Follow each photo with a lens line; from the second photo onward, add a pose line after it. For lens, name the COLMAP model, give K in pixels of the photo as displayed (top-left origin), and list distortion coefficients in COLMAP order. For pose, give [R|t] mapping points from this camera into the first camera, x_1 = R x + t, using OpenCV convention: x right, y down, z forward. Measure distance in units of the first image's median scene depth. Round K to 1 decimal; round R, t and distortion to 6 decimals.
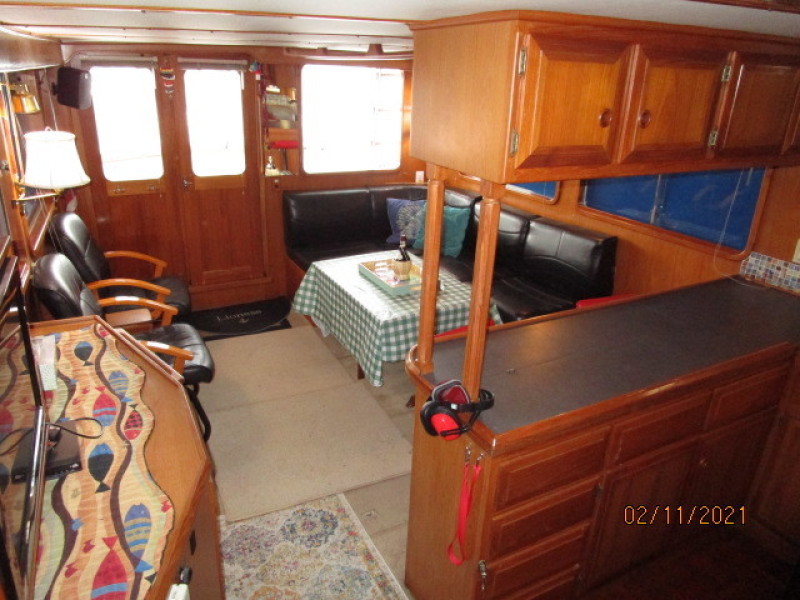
lens RADIAL K [[570.5, 0, 392.3], [0, 570.5, 295.1], [0, 0, 1]] dist [-0.030145, 0.009907]
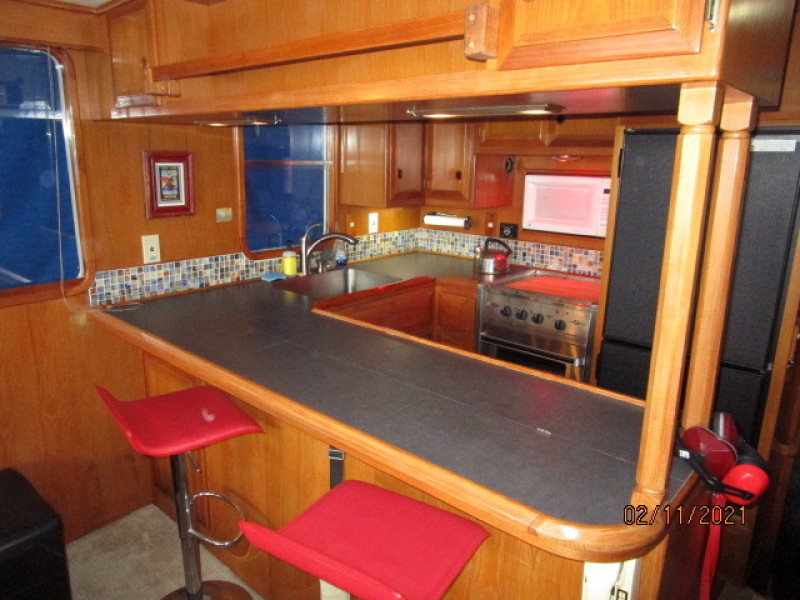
lens RADIAL K [[570.5, 0, 396.7], [0, 570.5, 299.2], [0, 0, 1]] dist [-0.030145, 0.009907]
pose [[-0.364807, -0.266513, 0.892125, -0.135043], [0.318429, 0.864670, 0.388522, -0.152888], [-0.874939, 0.425814, -0.230572, 0.609290]]
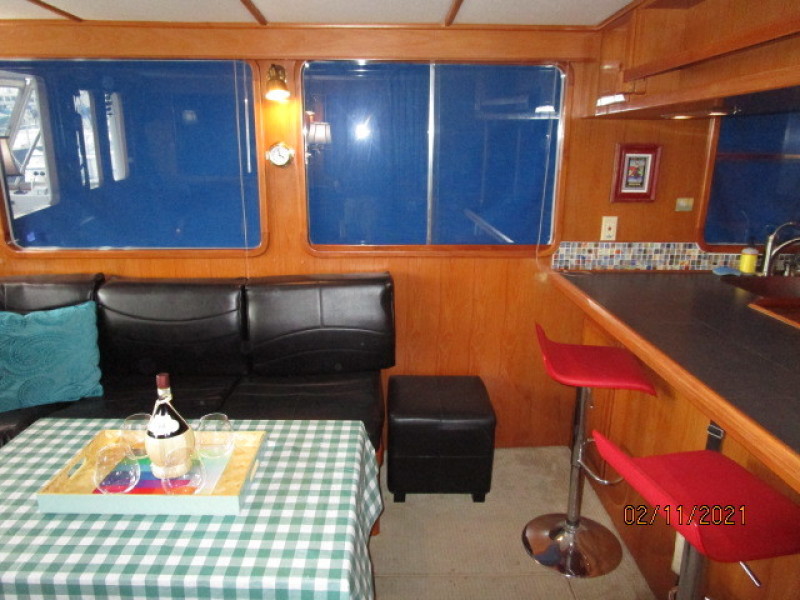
lens RADIAL K [[570.5, 0, 399.5], [0, 570.5, 303.3], [0, 0, 1]] dist [-0.030145, 0.009907]
pose [[0.444339, -0.259662, 0.857402, -0.221572], [0.338092, 0.934905, 0.107921, -0.125396], [-0.829612, 0.241928, 0.503204, 0.561973]]
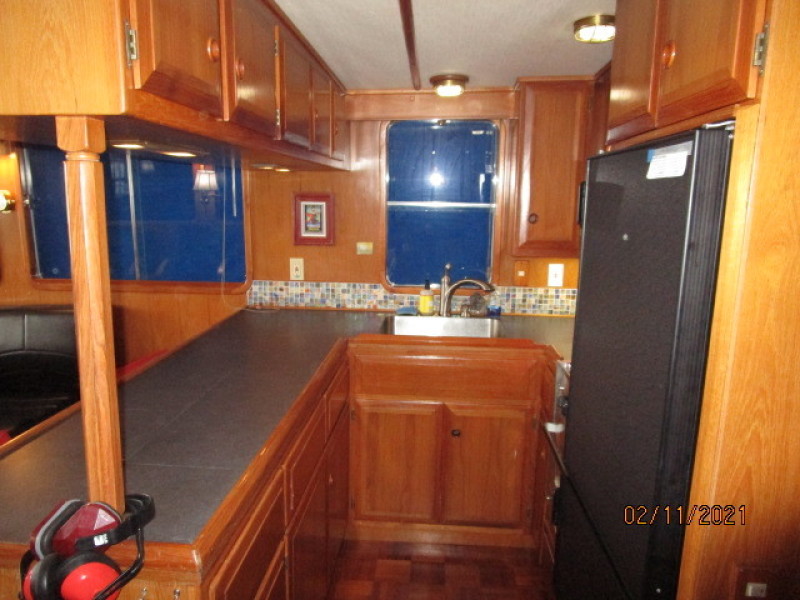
lens RADIAL K [[570.5, 0, 401.9], [0, 570.5, 300.0], [0, 0, 1]] dist [-0.030145, 0.009907]
pose [[0.522335, -0.178975, 0.833747, -0.060048], [0.316553, 0.948560, 0.005304, 0.025812], [-0.791809, 0.261155, 0.552121, 0.168839]]
